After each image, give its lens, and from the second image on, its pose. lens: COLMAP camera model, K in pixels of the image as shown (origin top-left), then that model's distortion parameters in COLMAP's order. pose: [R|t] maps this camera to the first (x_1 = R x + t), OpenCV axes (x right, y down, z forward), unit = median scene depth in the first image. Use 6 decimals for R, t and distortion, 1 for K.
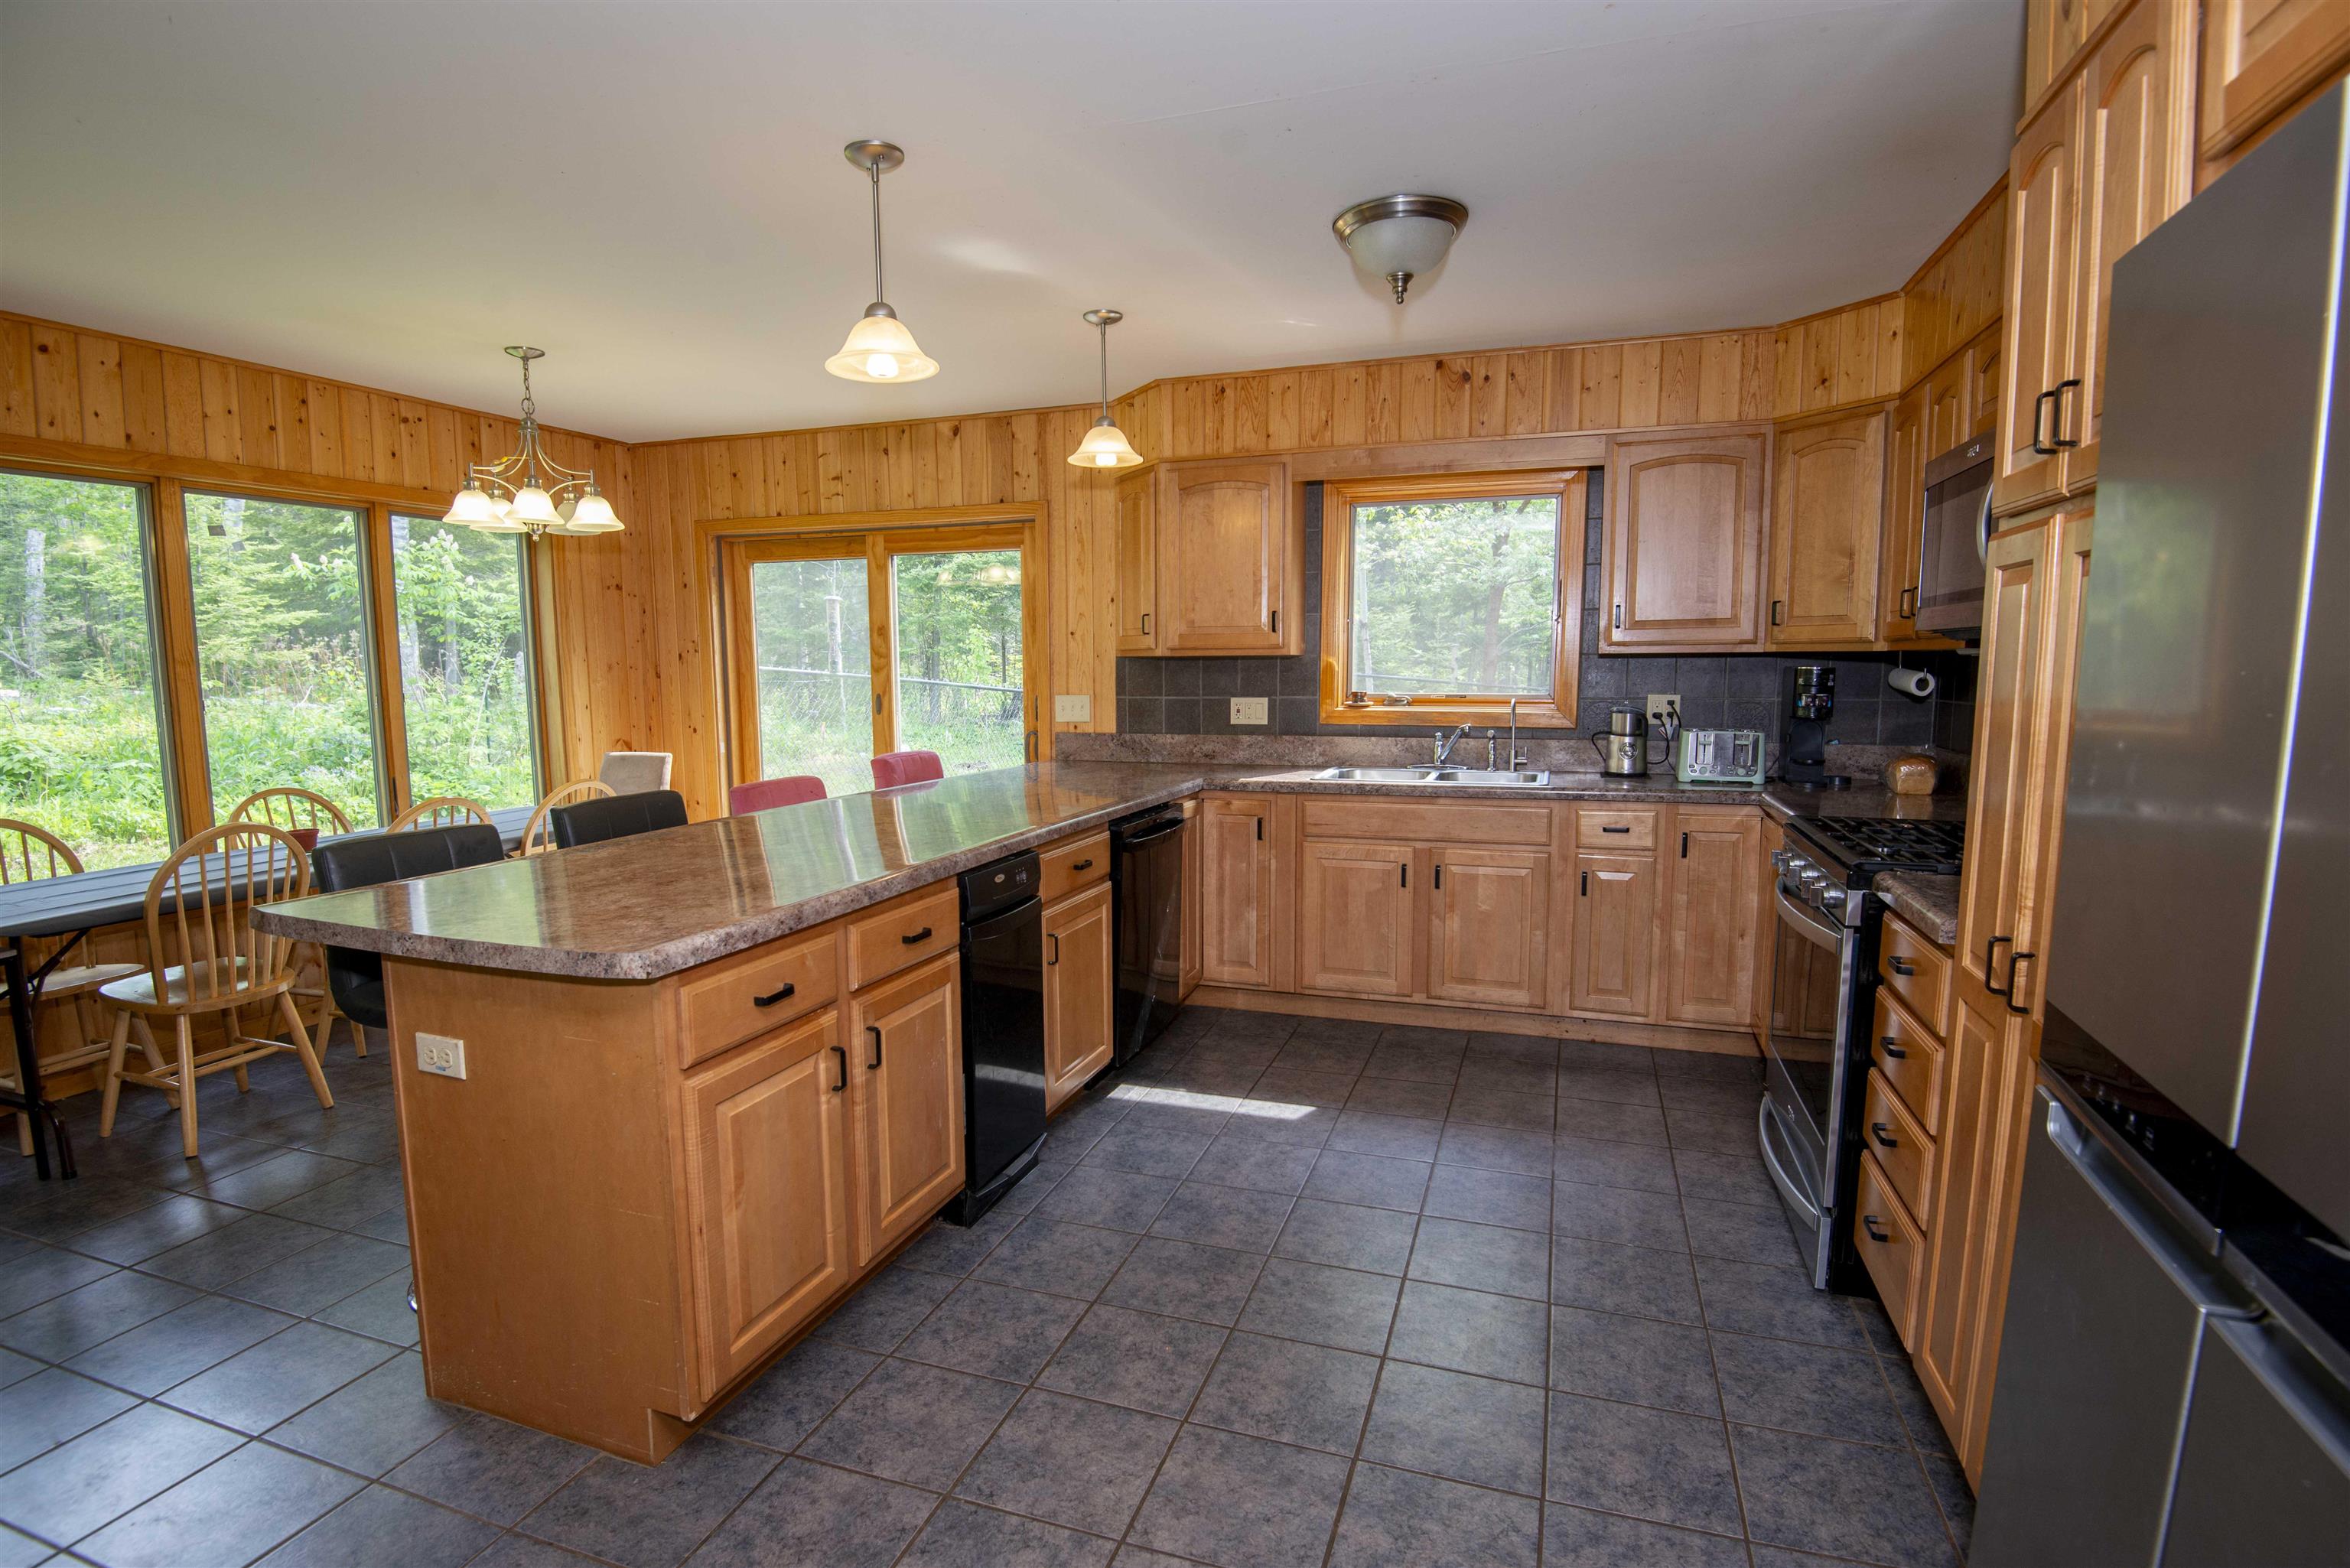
lens RADIAL K [[1148.3, 0, 1159.2], [0, 1148.3, 807.5], [0, 0, 1]] dist [0.012129, -0.048627]
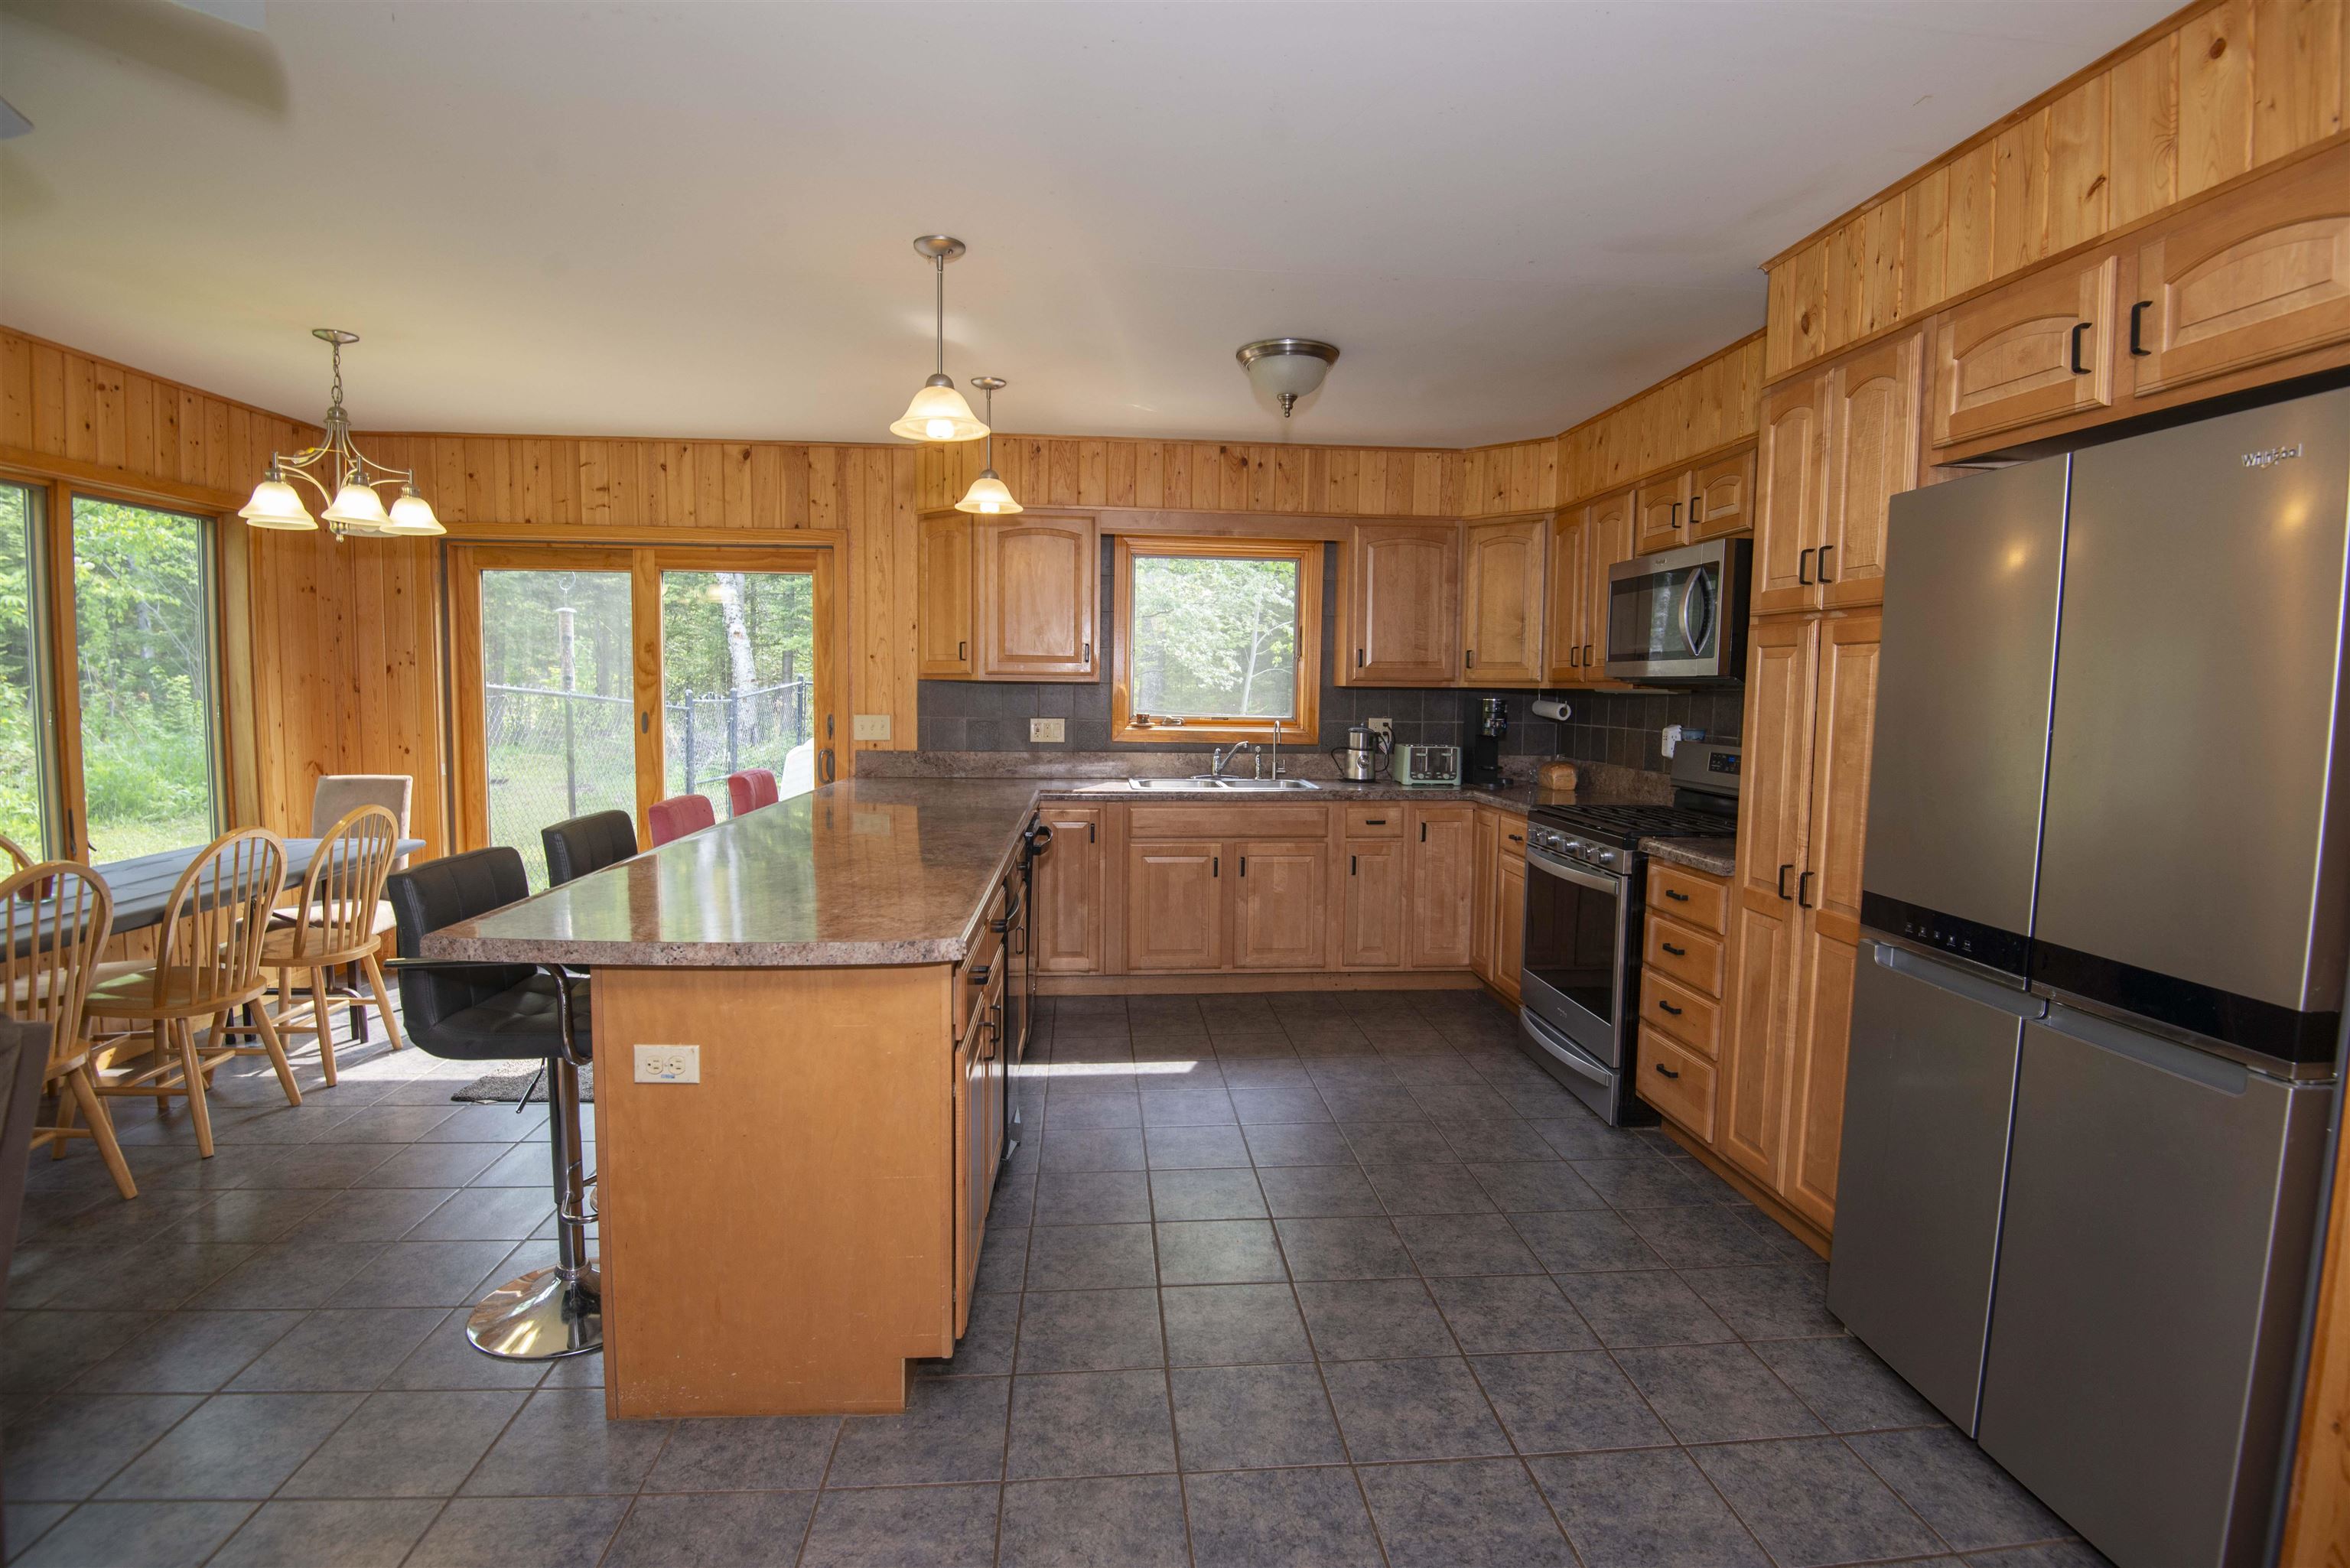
lens RADIAL K [[1121.7, 0, 1184.8], [0, 1121.7, 776.1], [0, 0, 1]] dist [-0.003326, -0.023826]
pose [[0.911322, -0.015344, 0.411409, -0.289536], [0.032515, 0.998866, -0.034770, 0.003691], [-0.410409, 0.045064, 0.910788, -0.058623]]
